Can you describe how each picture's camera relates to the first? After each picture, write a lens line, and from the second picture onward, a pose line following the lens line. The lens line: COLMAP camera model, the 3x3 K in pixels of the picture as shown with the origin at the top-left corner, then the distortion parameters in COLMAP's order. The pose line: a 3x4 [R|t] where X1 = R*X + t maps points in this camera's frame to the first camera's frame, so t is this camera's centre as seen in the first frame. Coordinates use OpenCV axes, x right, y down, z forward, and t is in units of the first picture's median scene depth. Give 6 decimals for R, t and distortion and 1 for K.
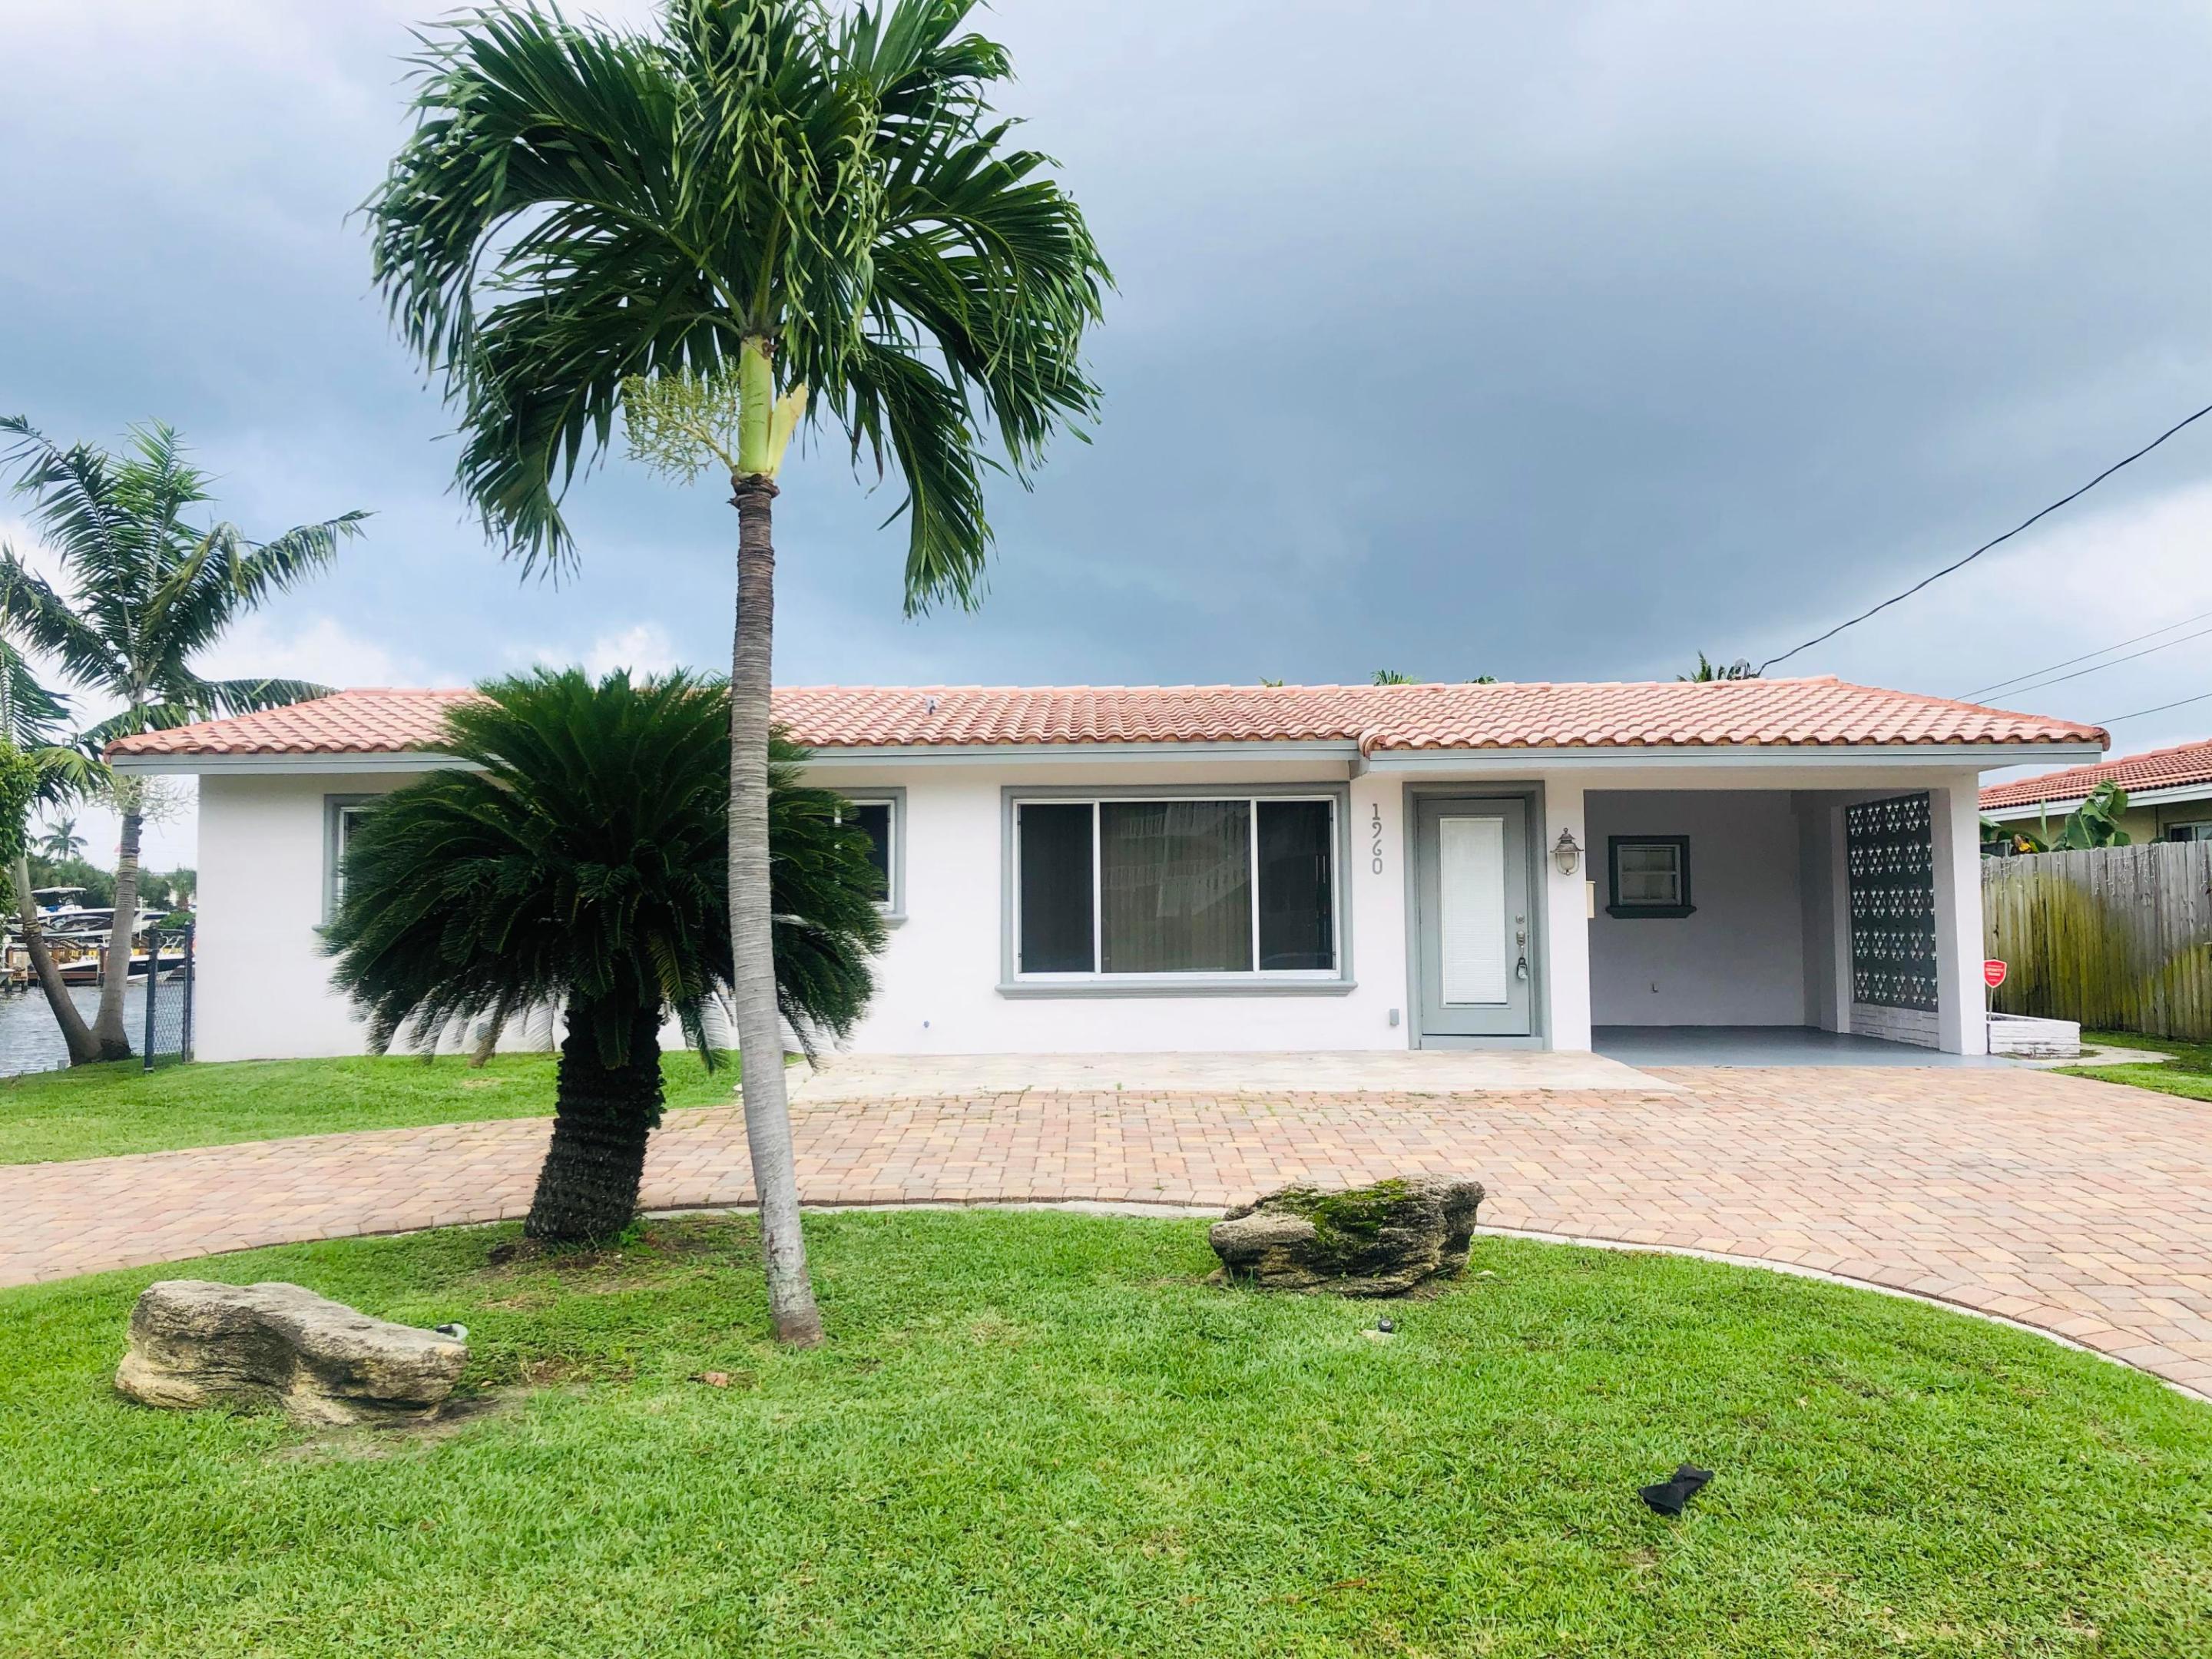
lens RADIAL K [[1793.2, 0, 1106.0], [0, 1793.2, 829.5], [0, 0, 1]] dist [0.020793, -0.007796]
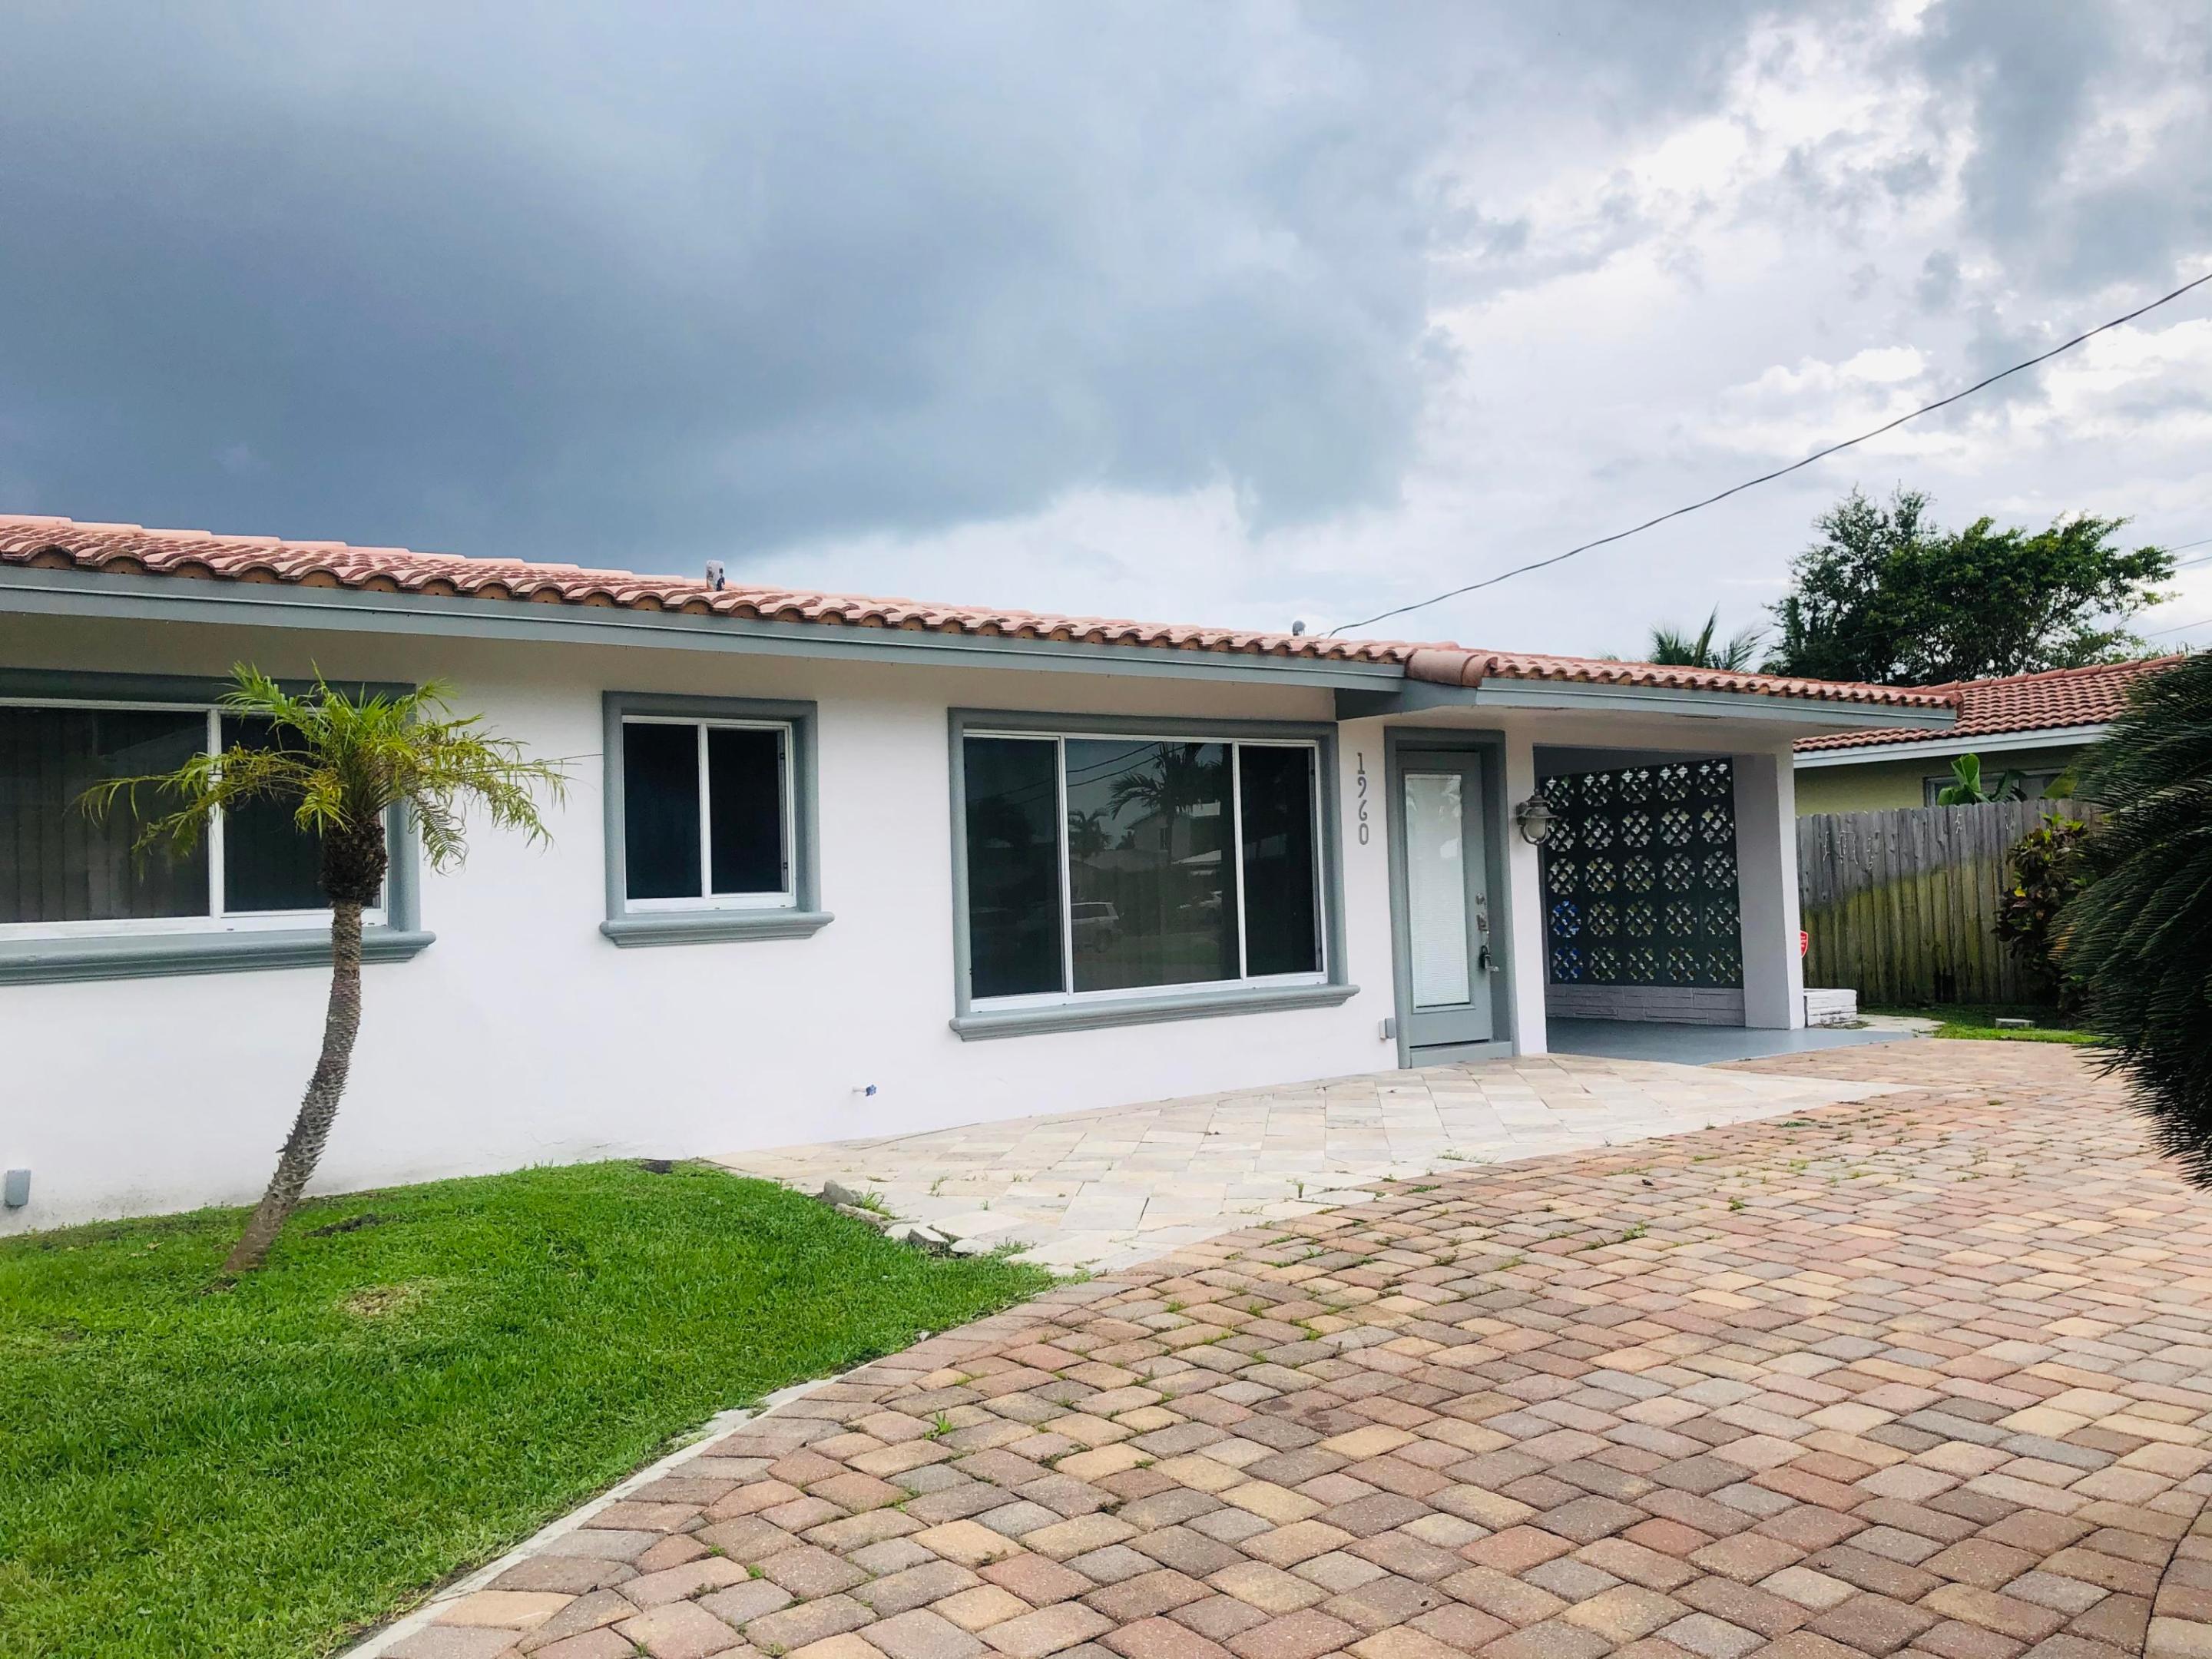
lens RADIAL K [[1793.2, 0, 1106.0], [0, 1793.2, 829.5], [0, 0, 1]] dist [0.020793, -0.007796]
pose [[0.781750, 0.004138, 0.623578, -0.414093], [-0.004764, 0.999988, -0.000664, 0.019302], [-0.623573, -0.002452, 0.781761, 0.466264]]
